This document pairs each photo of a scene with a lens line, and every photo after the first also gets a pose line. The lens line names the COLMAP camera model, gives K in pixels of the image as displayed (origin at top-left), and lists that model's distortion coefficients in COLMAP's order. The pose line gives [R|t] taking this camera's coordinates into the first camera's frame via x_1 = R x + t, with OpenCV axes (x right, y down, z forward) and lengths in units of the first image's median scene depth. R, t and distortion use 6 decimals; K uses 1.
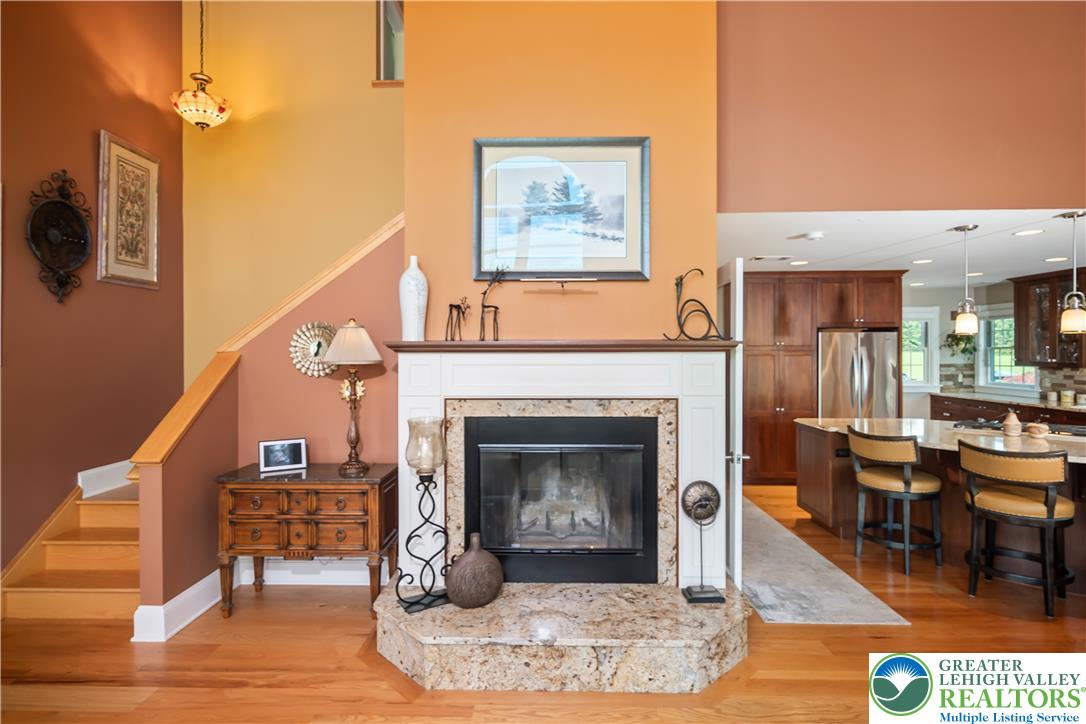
lens RADIAL K [[568.0, 0, 539.8], [0, 568.0, 355.2], [0, 0, 1]] dist [0.000387, 0.000457]
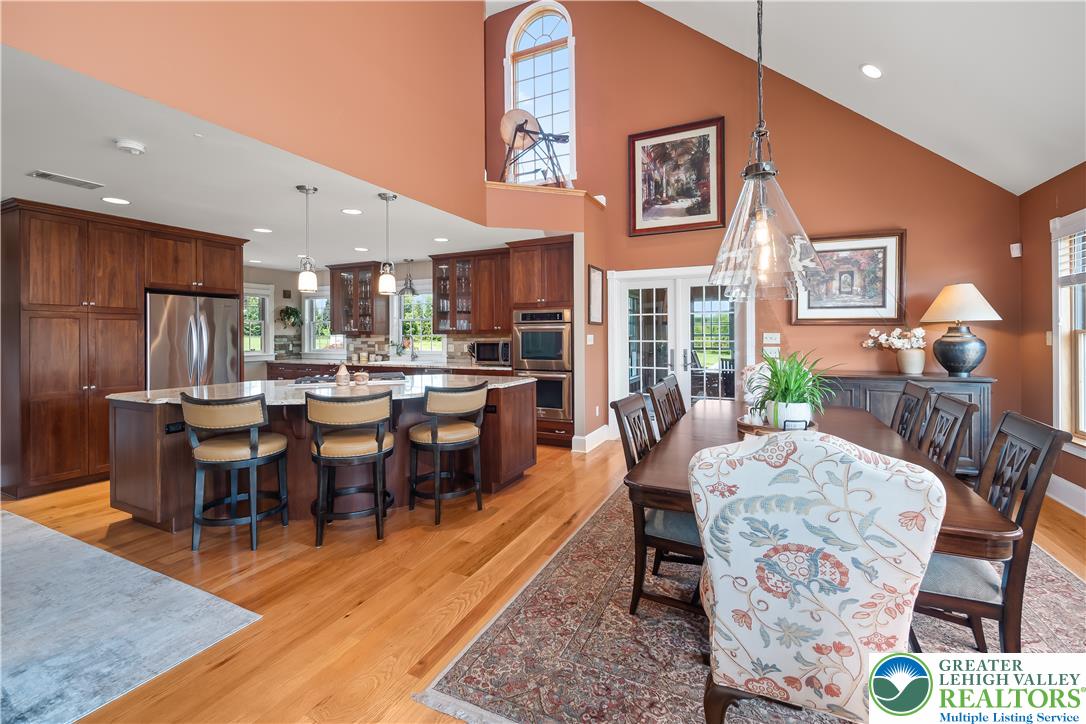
lens RADIAL K [[464.9, 0, 541.9], [0, 464.9, 333.5], [0, 0, 1]] dist [-0.006095, 0.000304]
pose [[0.411548, 0.002788, 0.911384, 0.127439], [0.009089, 0.999933, -0.007163, 0.041332], [-0.911343, 0.011231, 0.411495, 0.216325]]
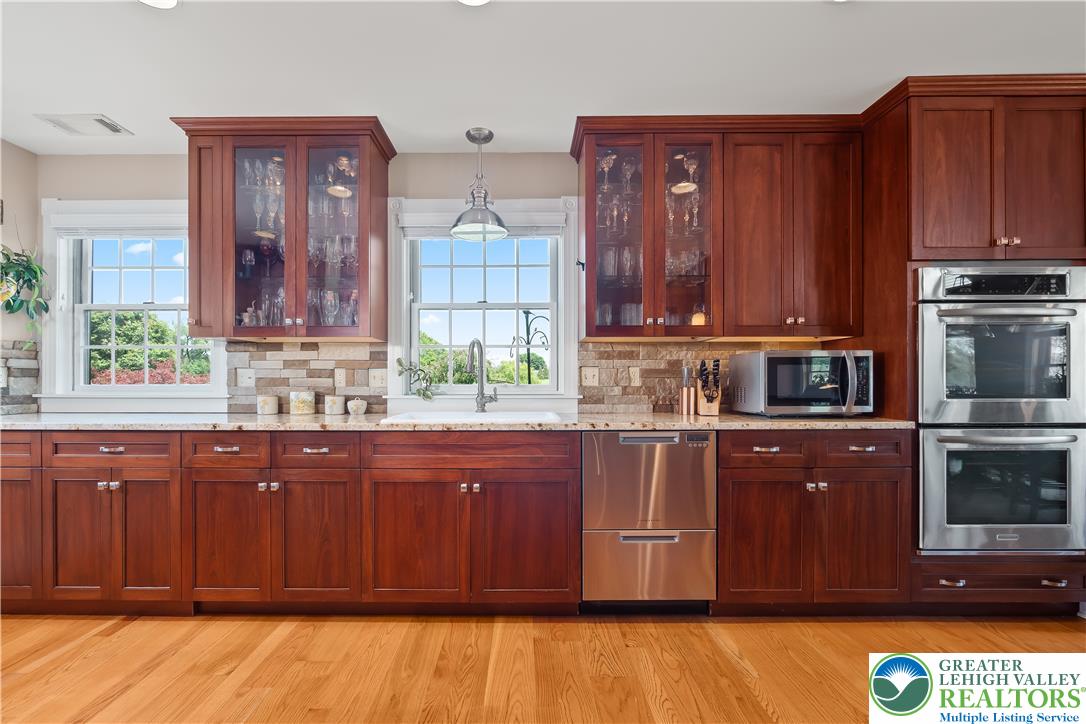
lens RADIAL K [[464.9, 0, 522.6], [0, 464.9, 373.9], [0, 0, 1]] dist [-0.006095, 0.000304]
pose [[-0.022746, 0.017090, 0.999595, 0.761280], [0.008118, 0.999824, -0.016909, 0.079958], [-0.999708, 0.007730, -0.022881, 1.173724]]
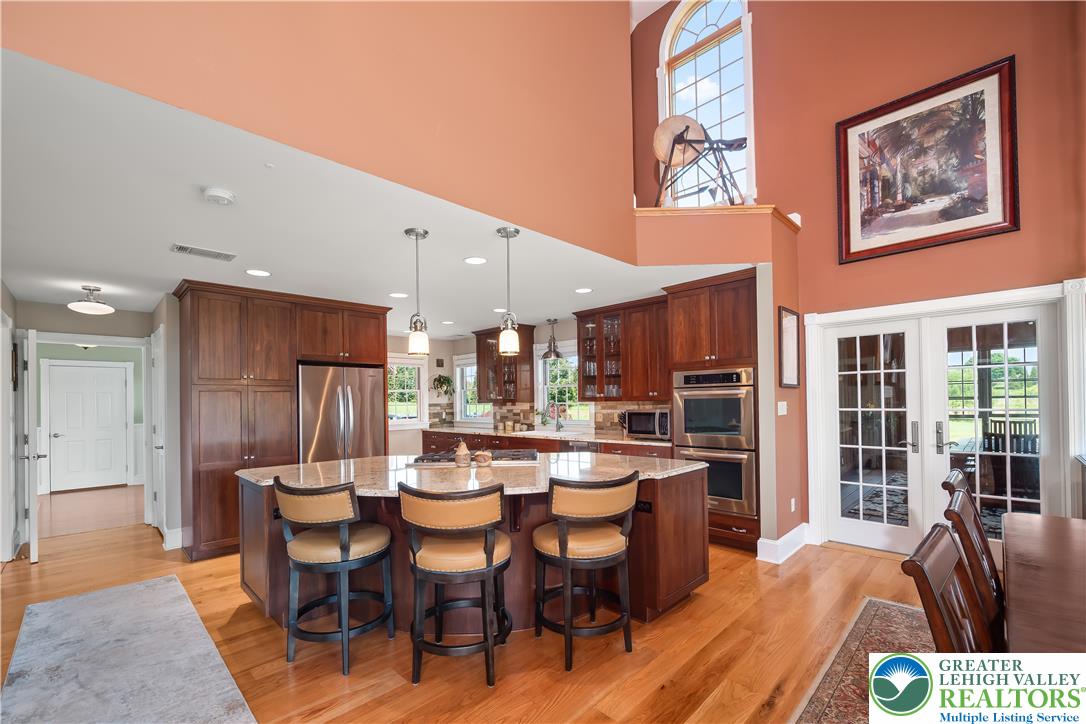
lens RADIAL K [[464.9, 0, 537.7], [0, 464.9, 399.0], [0, 0, 1]] dist [-0.006095, 0.000304]
pose [[0.693567, -0.004889, 0.720376, 0.301819], [0.017473, 0.999797, -0.010038, 0.033737], [-0.720181, 0.019549, 0.693511, 0.311917]]
